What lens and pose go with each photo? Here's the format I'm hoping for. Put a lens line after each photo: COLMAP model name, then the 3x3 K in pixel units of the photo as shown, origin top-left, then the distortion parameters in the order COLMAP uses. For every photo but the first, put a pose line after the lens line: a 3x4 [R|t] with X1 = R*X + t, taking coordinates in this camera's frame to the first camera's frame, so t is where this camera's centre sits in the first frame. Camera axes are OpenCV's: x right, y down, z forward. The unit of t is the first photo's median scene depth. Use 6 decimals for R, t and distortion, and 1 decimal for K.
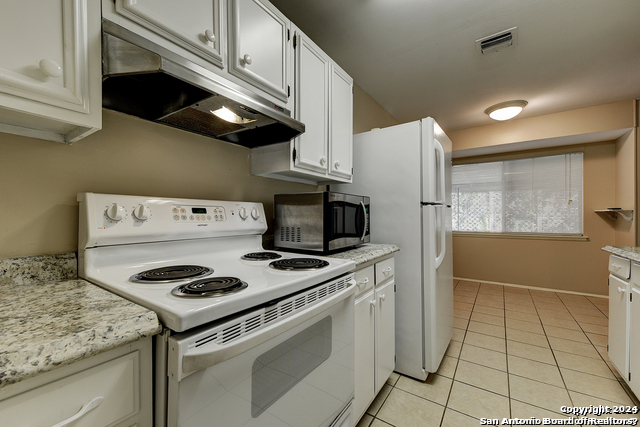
lens RADIAL K [[260.2, 0, 320.5], [0, 260.2, 218.1], [0, 0, 1]] dist [0.002696, -0.001724]
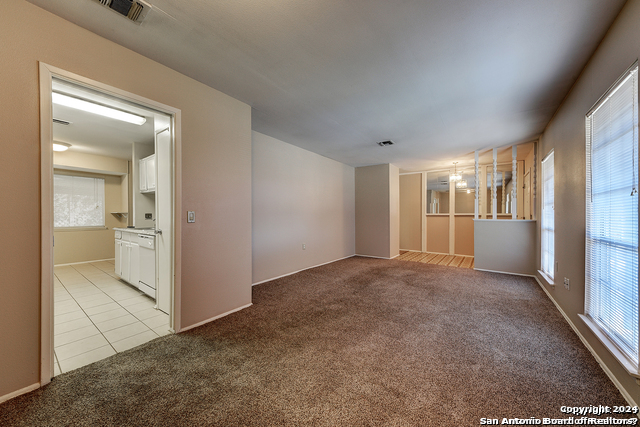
lens RADIAL K [[233.6, 0, 316.9], [0, 233.6, 216.6], [0, 0, 1]] dist [0.005542, -0.002148]
pose [[0.044510, 0.000777, 0.999009, -0.529185], [0.005113, 0.999986, -0.001006, 0.009212], [-0.998996, 0.005153, 0.044506, -0.524307]]
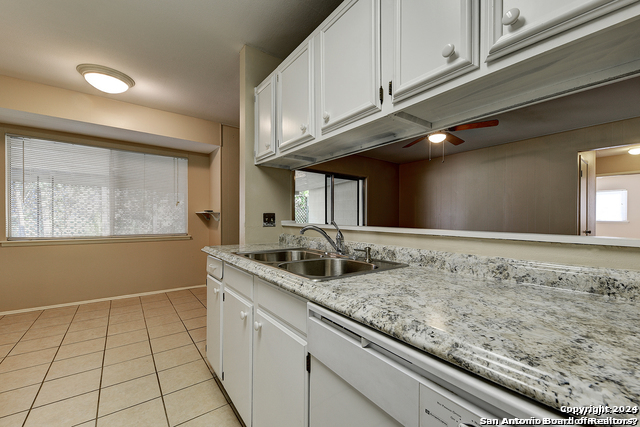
lens RADIAL K [[260.2, 0, 324.5], [0, 260.2, 220.2], [0, 0, 1]] dist [0.002696, -0.001724]
pose [[0.296157, -0.004695, 0.955128, 0.139505], [-0.000188, 0.999988, 0.004974, 0.000149], [-0.955139, -0.001653, 0.296153, 0.132166]]
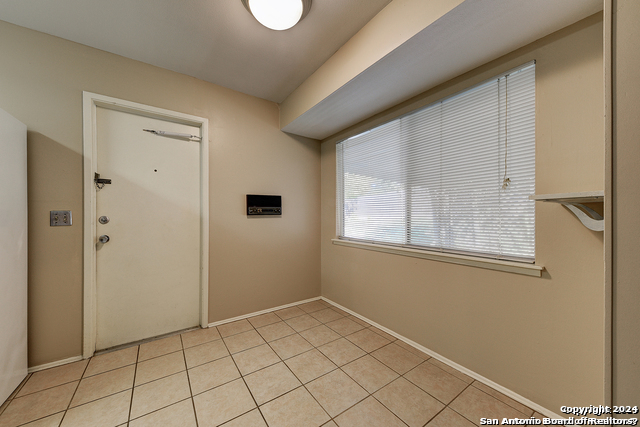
lens RADIAL K [[233.6, 0, 318.4], [0, 233.6, 218.3], [0, 0, 1]] dist [0.005542, -0.002148]
pose [[0.930819, -0.000792, -0.365479, 0.872651], [0.002213, 0.999992, 0.003468, -0.006687], [0.365473, -0.004037, 0.930813, 0.559217]]
